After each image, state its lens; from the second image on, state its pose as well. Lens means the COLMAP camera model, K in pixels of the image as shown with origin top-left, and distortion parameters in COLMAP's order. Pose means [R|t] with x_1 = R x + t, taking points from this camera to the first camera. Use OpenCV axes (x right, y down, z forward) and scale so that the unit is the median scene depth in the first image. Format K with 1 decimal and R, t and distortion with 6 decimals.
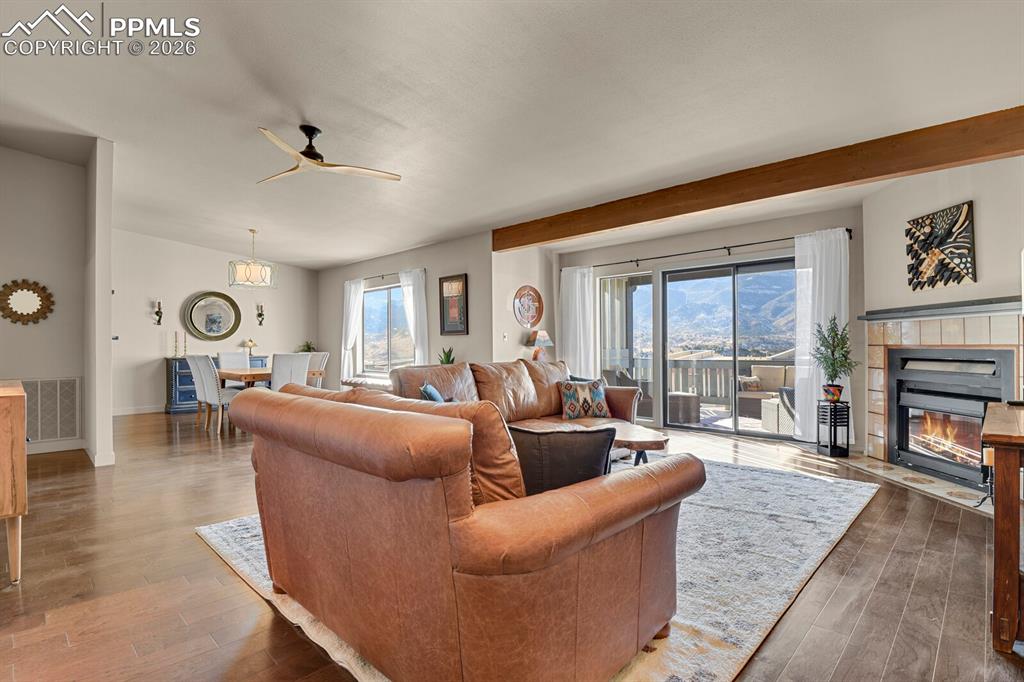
lens RADIAL K [[498.0, 0, 519.8], [0, 498.0, 341.4], [0, 0, 1]] dist [-0.025472, -0.004166]
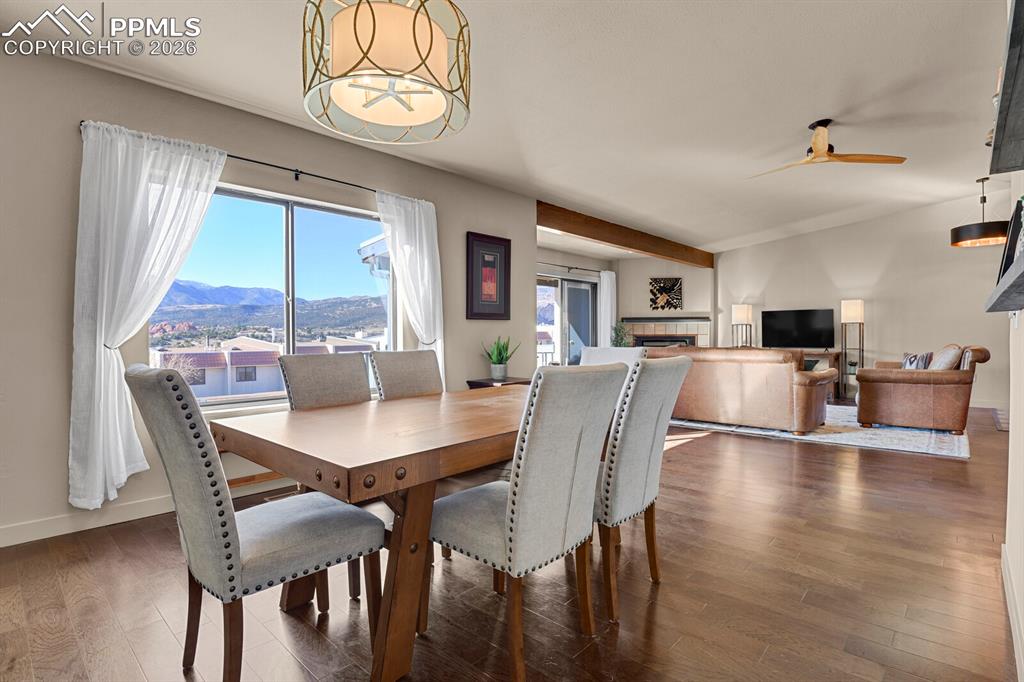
lens RADIAL K [[498.0, 0, 515.5], [0, 498.0, 341.3], [0, 0, 1]] dist [-0.025472, -0.004166]
pose [[-0.025857, -0.007894, 0.999634, -1.442177], [-0.001171, 0.999968, 0.007867, 0.021195], [-0.999665, -0.000967, -0.025865, 1.673545]]
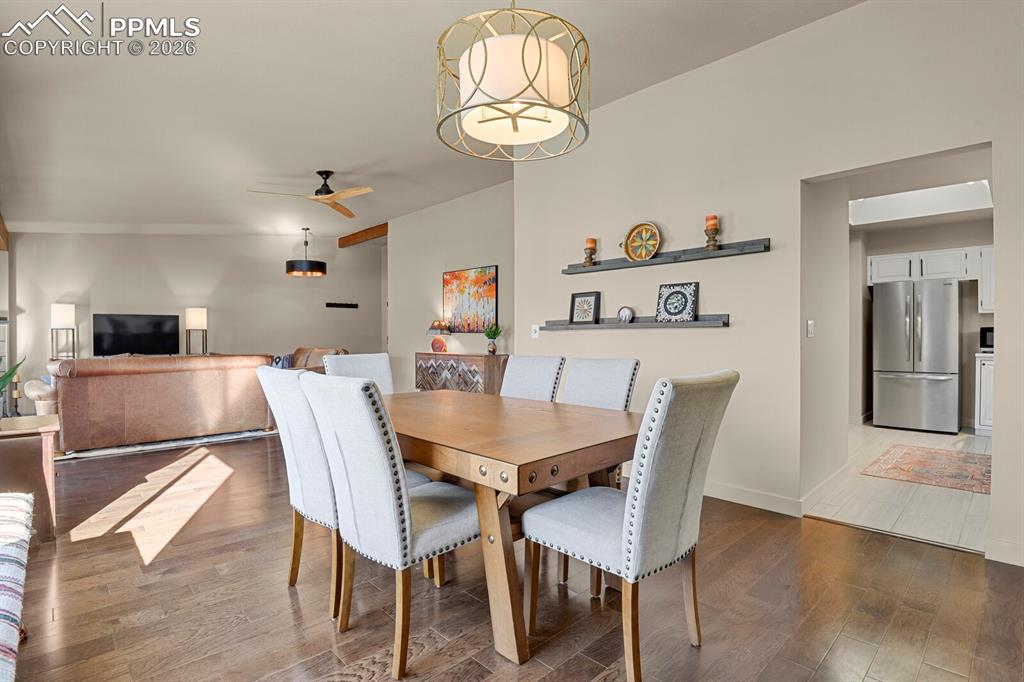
lens RADIAL K [[498.0, 0, 521.6], [0, 498.0, 341.3], [0, 0, 1]] dist [-0.025472, -0.004166]
pose [[-0.999350, 0.008907, 0.034931, -0.985397], [0.009040, 0.999953, 0.003642, 0.015660], [-0.034897, 0.003955, -0.999383, 2.289516]]
